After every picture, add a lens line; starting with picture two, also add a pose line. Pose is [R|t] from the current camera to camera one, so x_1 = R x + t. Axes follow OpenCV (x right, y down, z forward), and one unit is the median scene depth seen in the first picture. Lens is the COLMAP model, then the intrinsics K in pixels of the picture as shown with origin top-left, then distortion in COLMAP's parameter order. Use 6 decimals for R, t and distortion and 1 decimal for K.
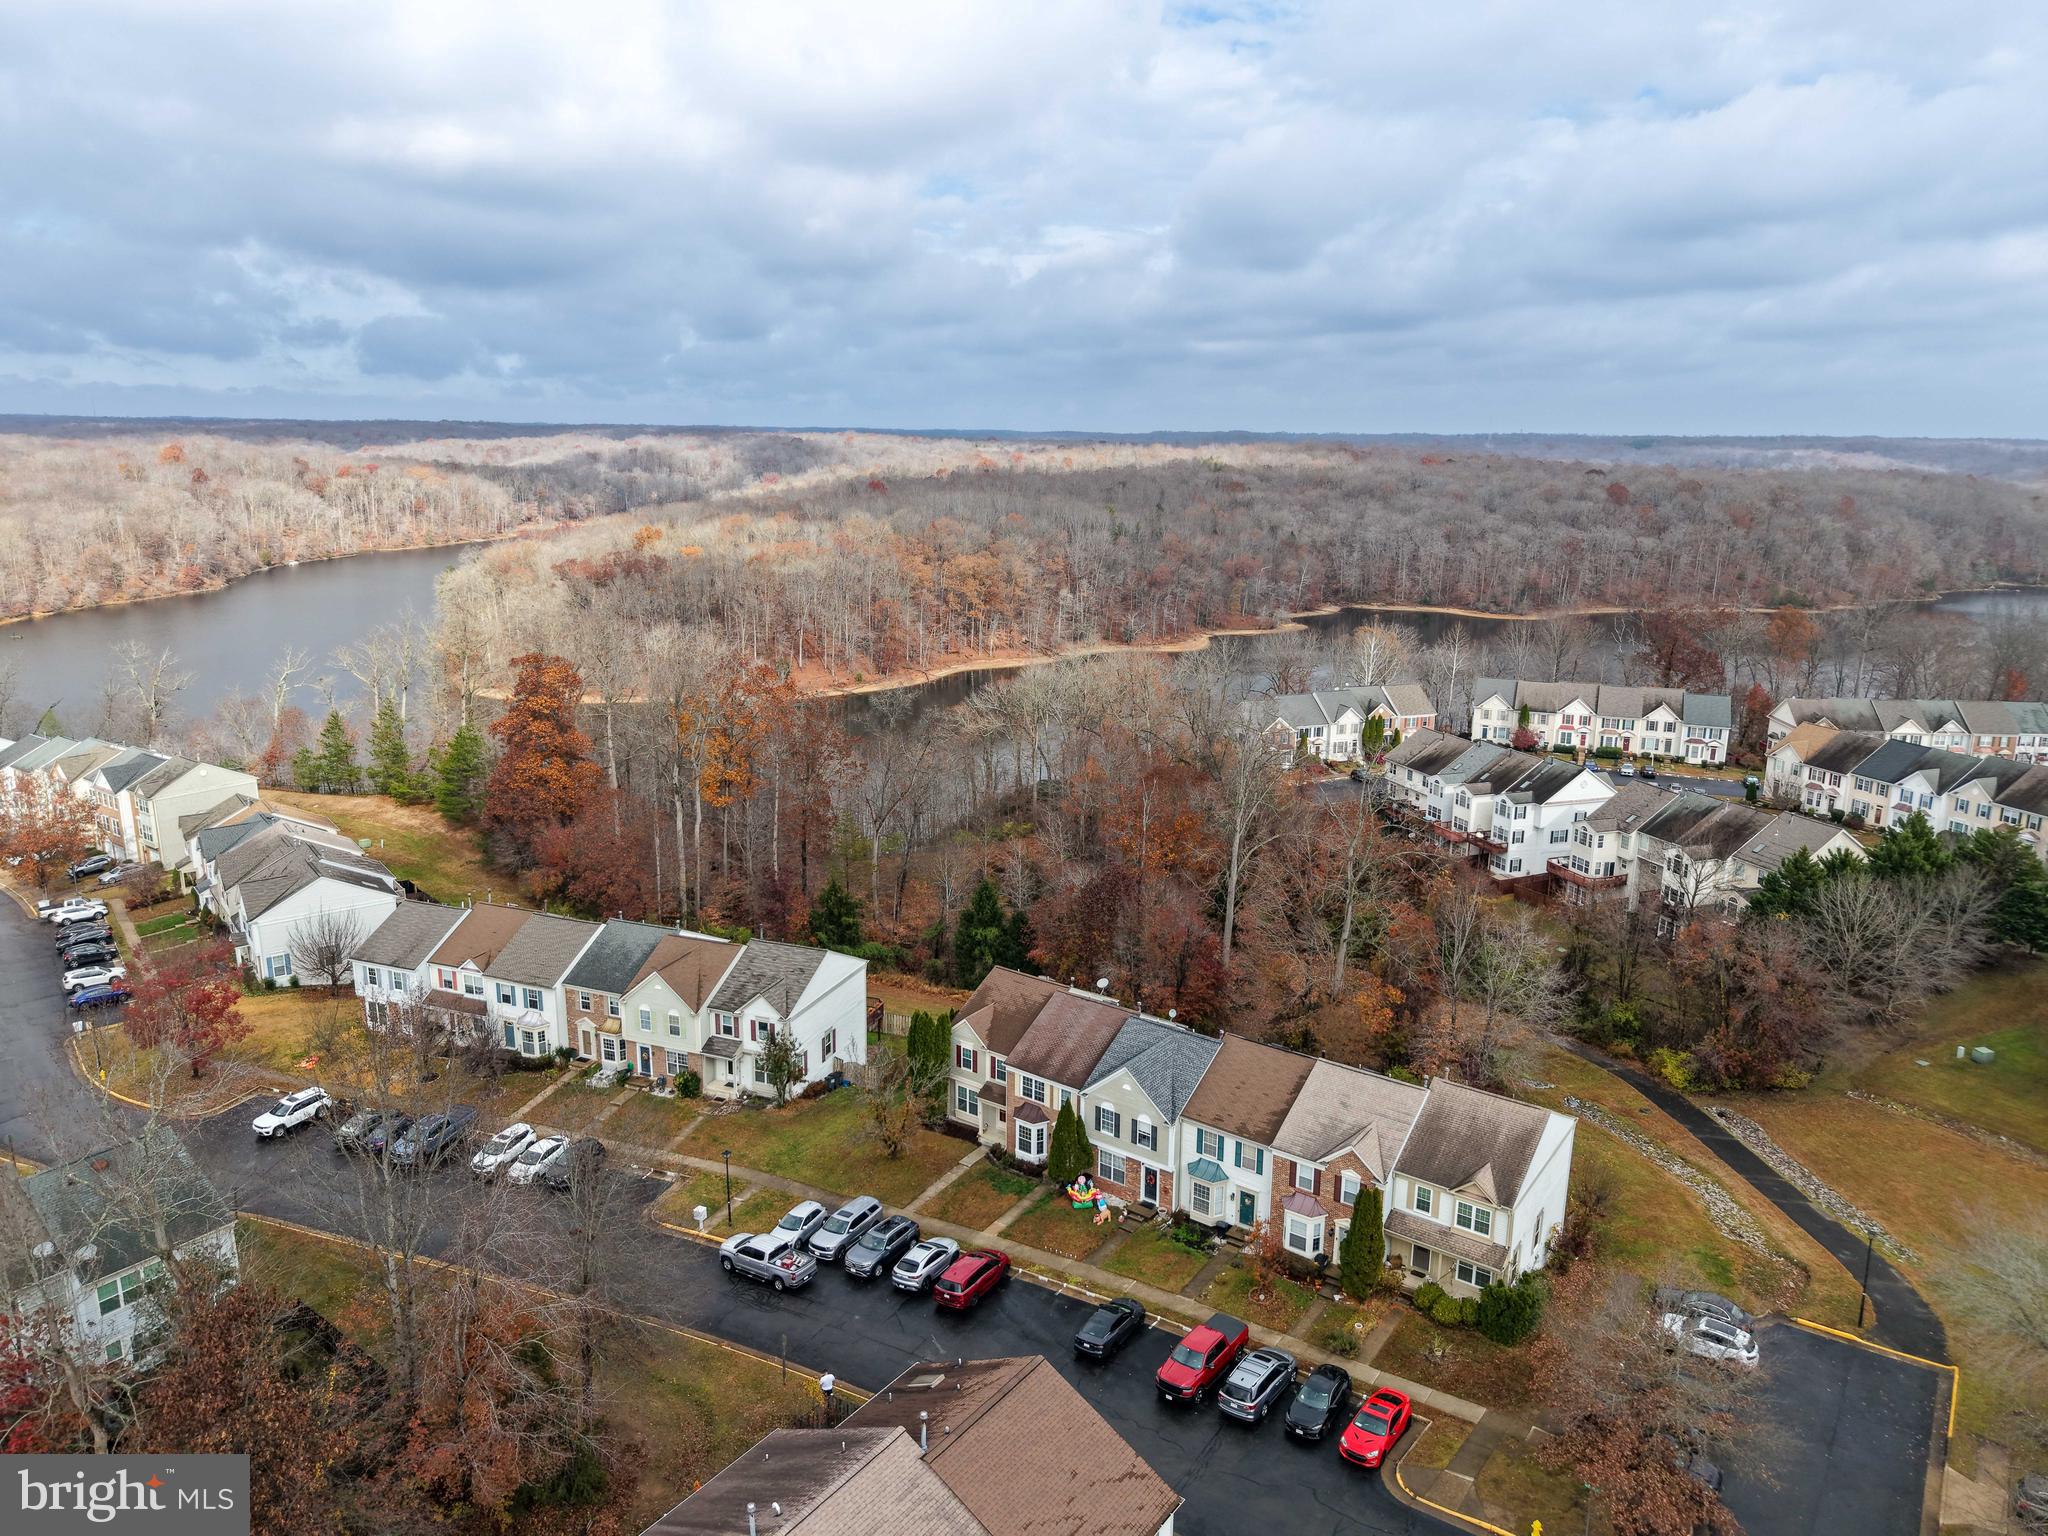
lens RADIAL K [[1371.7, 0, 1024.0], [0, 1371.7, 768.0], [0, 0, 1]] dist [0.086981, -0.175064]
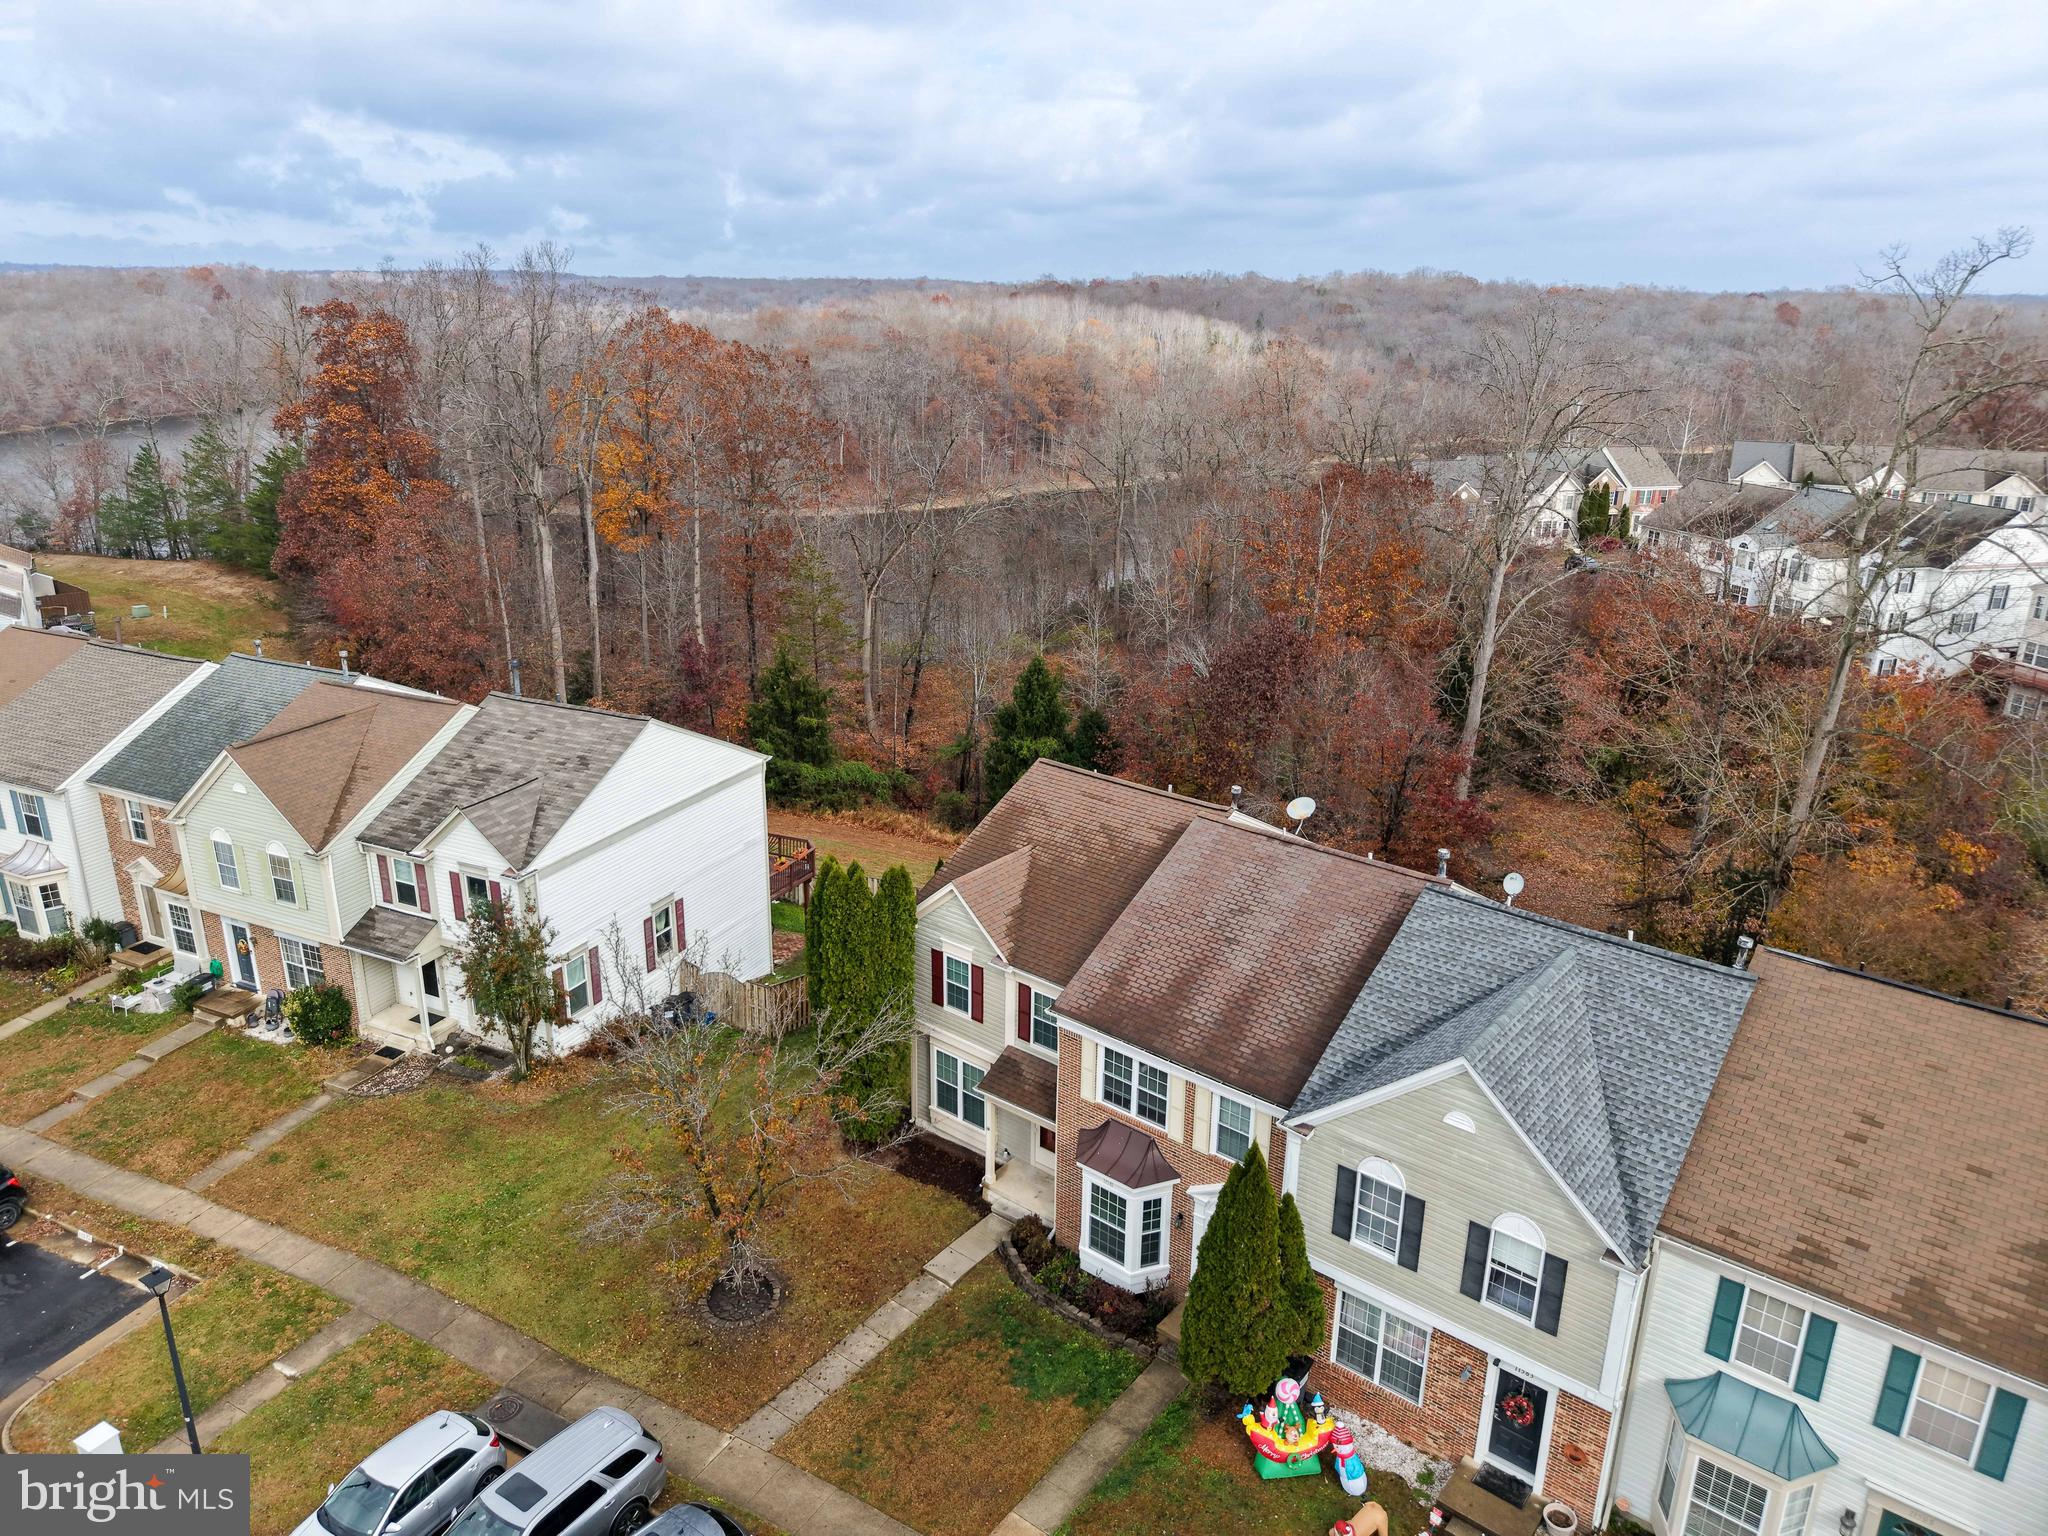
lens RADIAL K [[1418.2, 0, 1024.0], [0, 1418.2, 768.0], [0, 0, 1]] dist [0.010998, 0.001651]
pose [[0.998526, 0.022516, -0.049384, -0.004888], [-0.017835, 0.995482, 0.093264, 0.112606], [0.051261, -0.092246, 0.994416, 0.607447]]
